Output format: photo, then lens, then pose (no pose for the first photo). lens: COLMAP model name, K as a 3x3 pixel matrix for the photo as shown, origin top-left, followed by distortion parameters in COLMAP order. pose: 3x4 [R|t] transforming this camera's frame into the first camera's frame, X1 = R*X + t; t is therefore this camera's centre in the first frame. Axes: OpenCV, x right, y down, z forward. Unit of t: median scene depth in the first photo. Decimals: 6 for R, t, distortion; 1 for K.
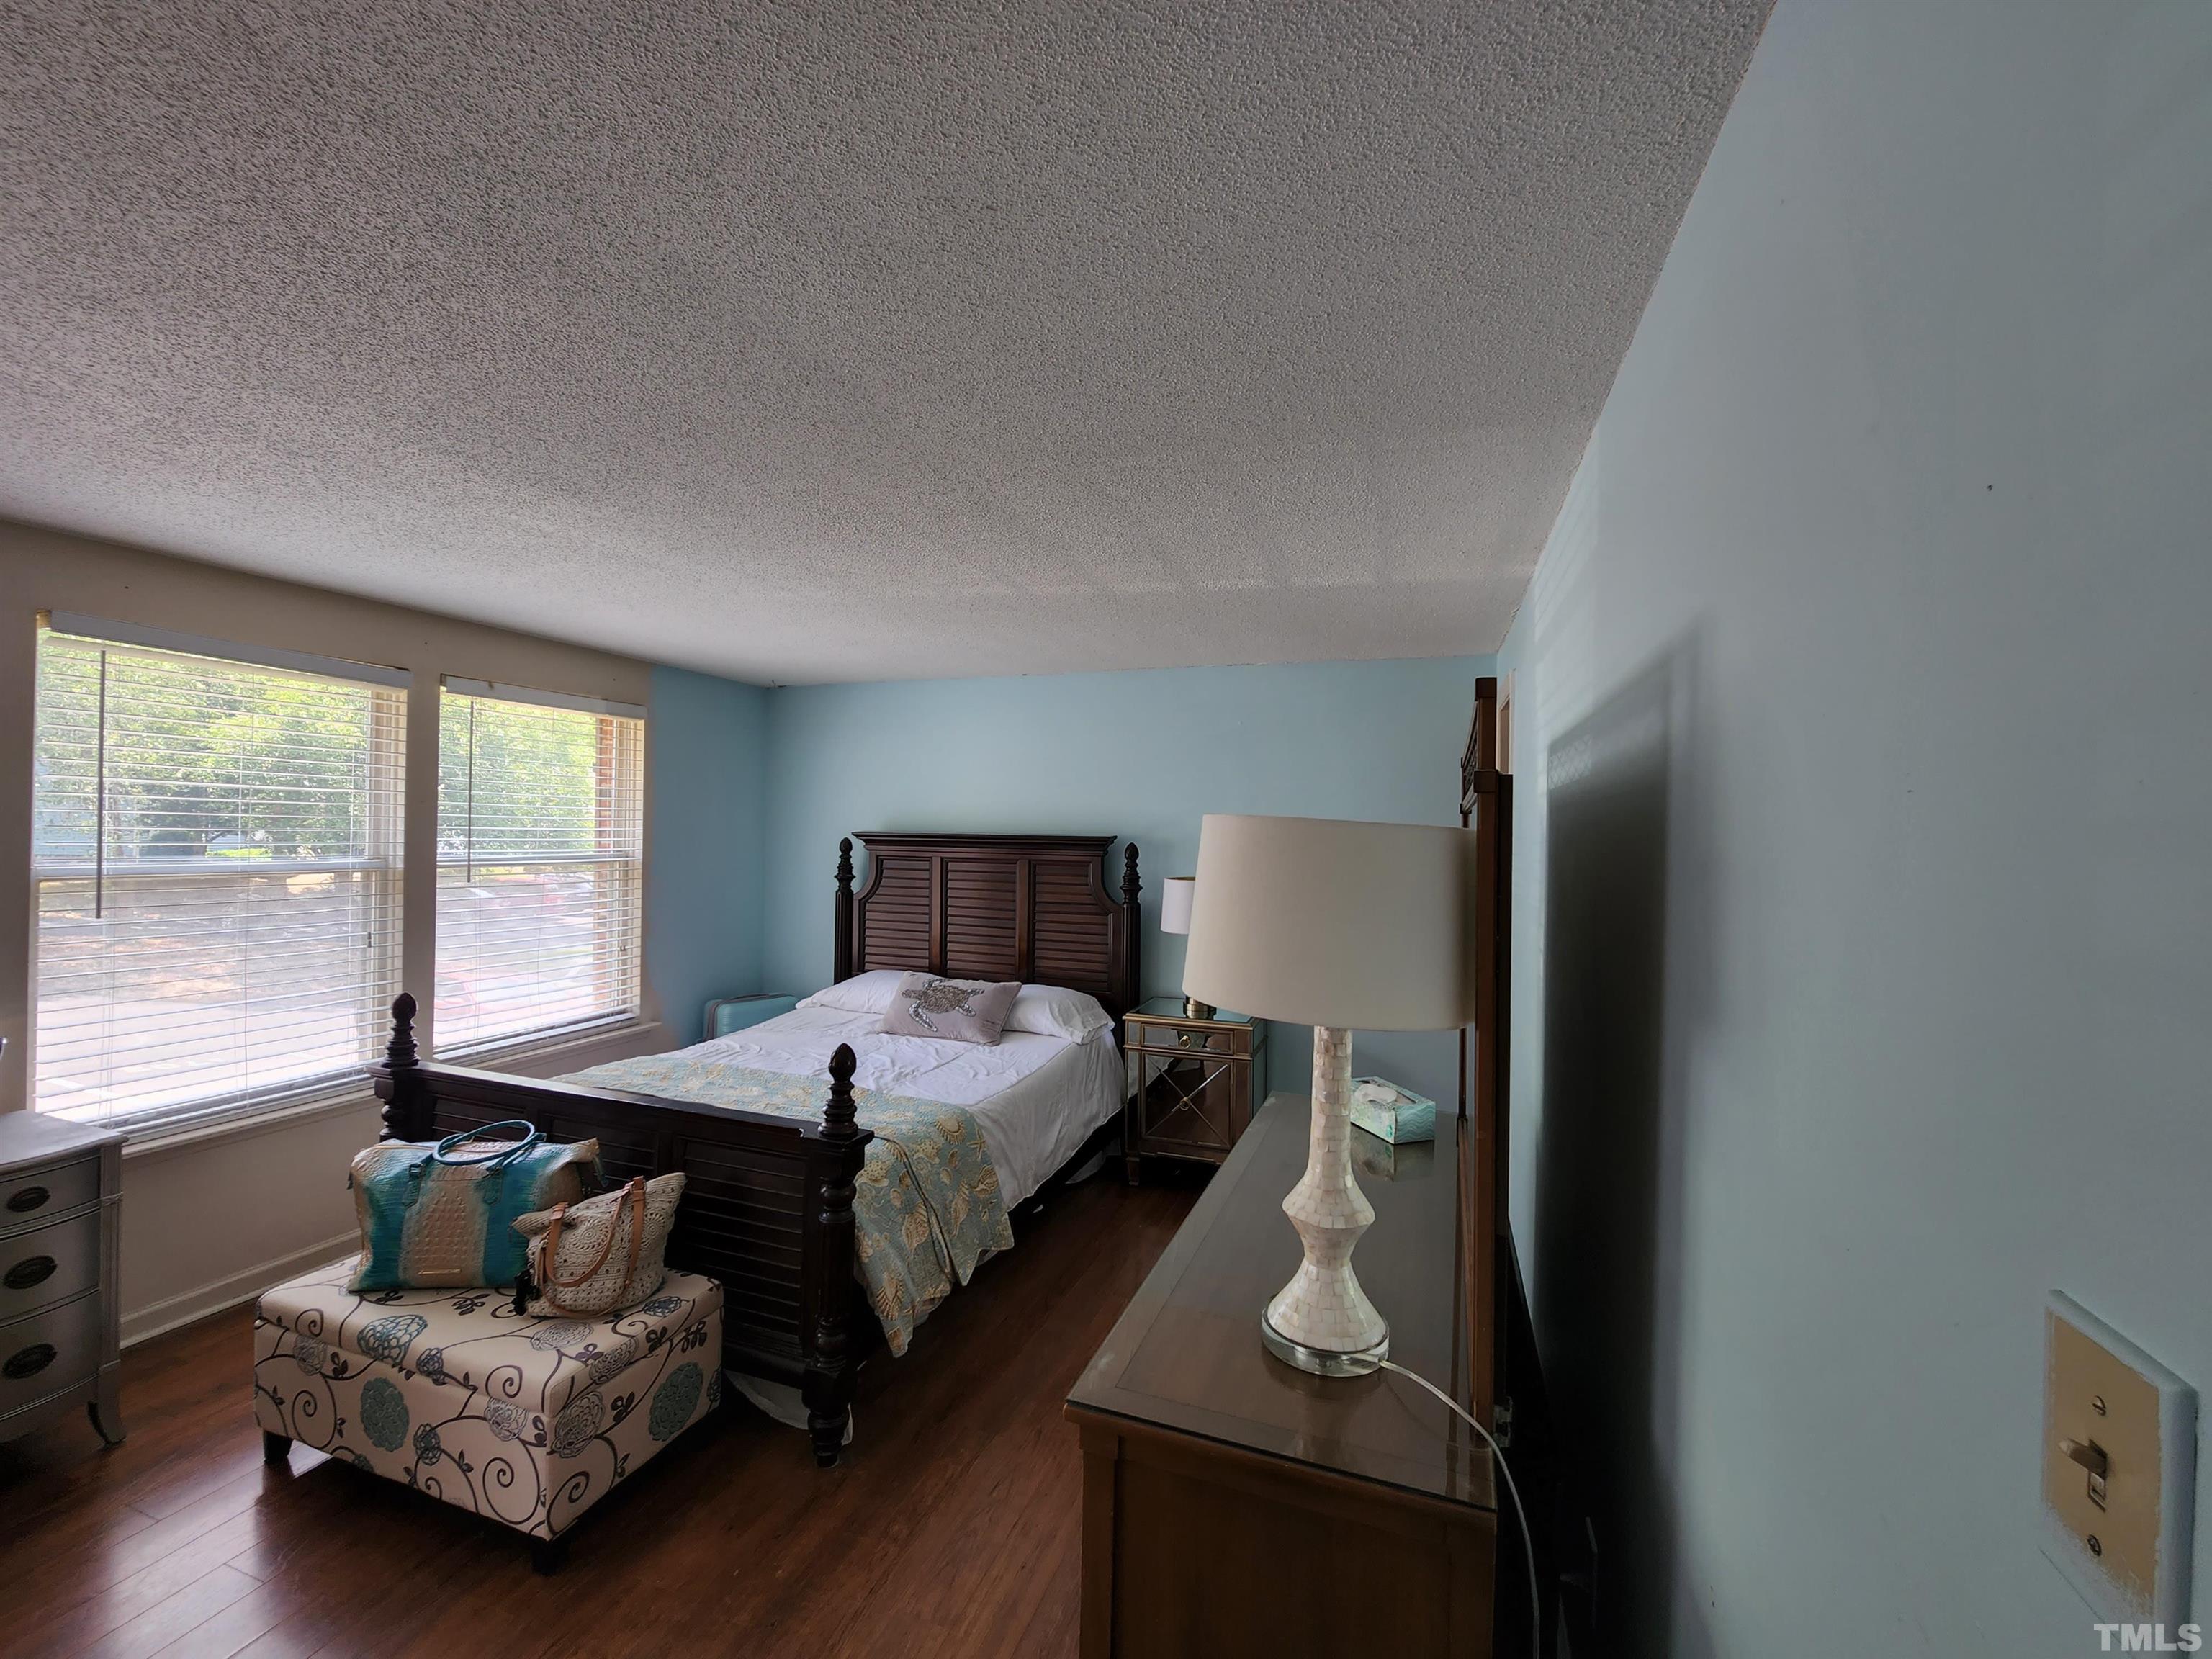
lens RADIAL K [[896.7, 0, 1100.2], [0, 896.7, 829.2], [0, 0, 1]] dist [0.000534, -0.000519]
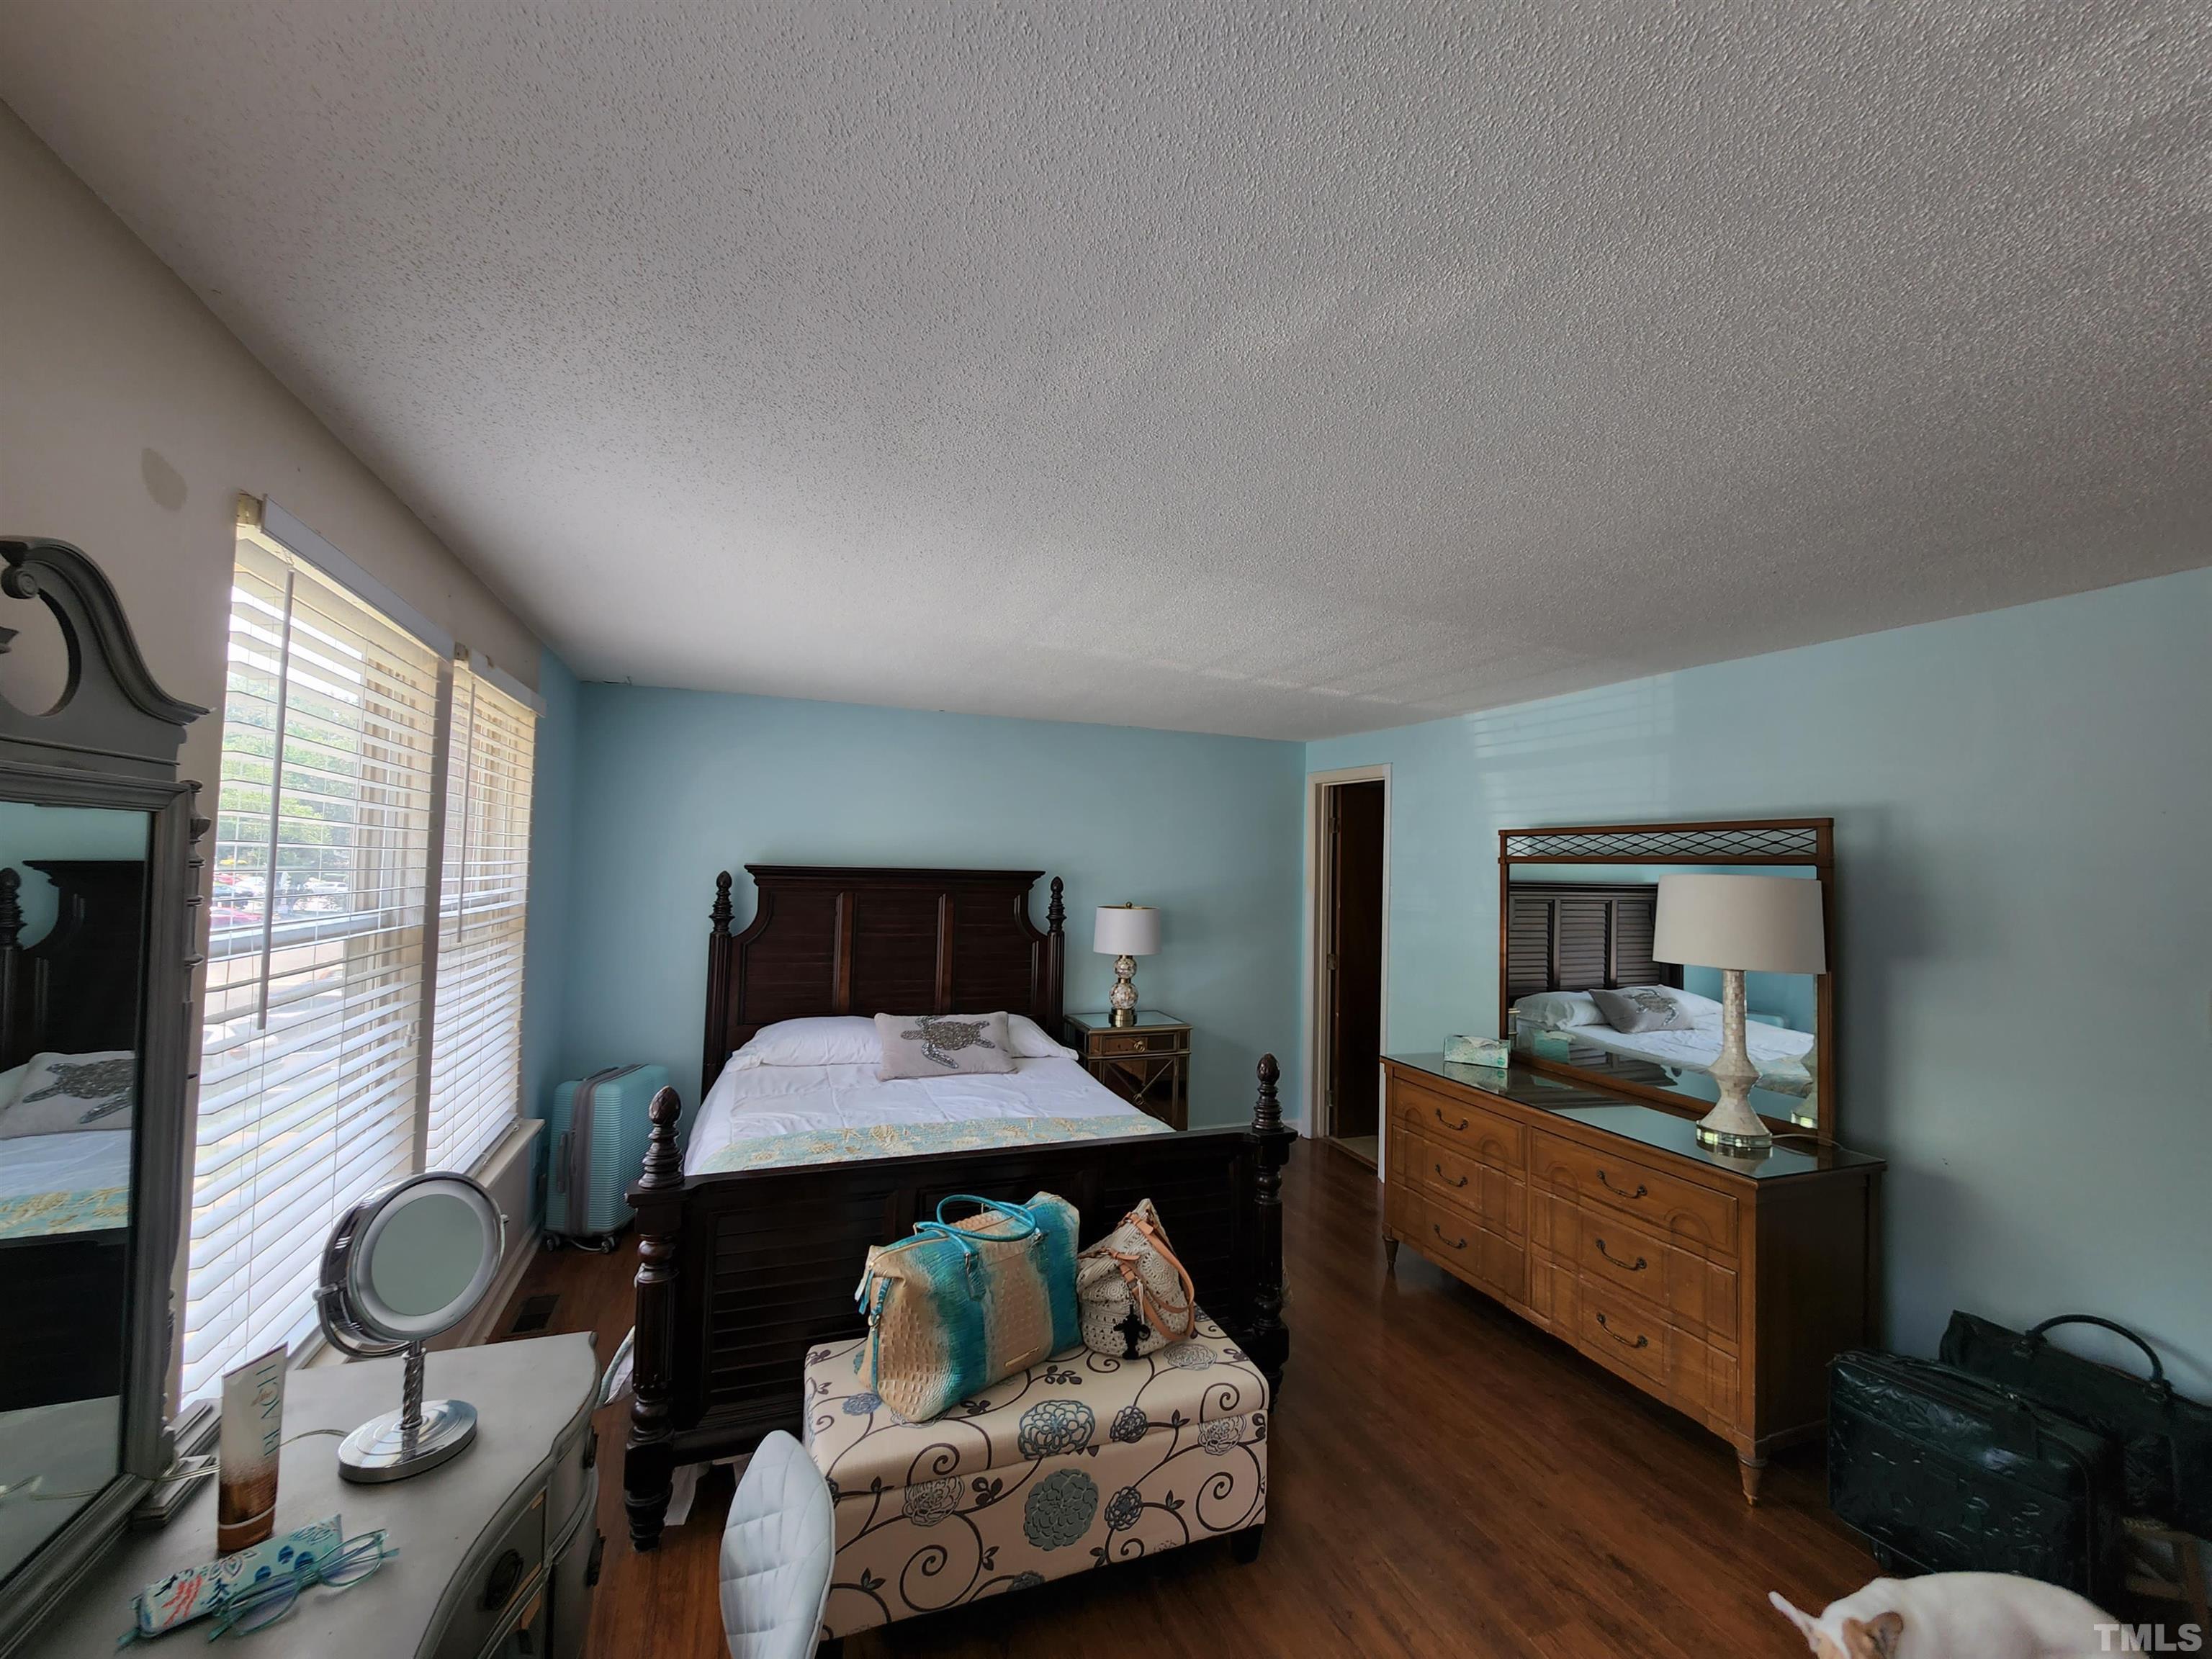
lens RADIAL K [[896.7, 0, 1096.6], [0, 896.7, 836.4], [0, 0, 1]] dist [0.000534, -0.000519]
pose [[0.757824, 0.024834, 0.651987, -1.281199], [-0.013437, 0.999657, -0.022457, -0.021642], [-0.652321, 0.008258, 0.757898, 0.245029]]
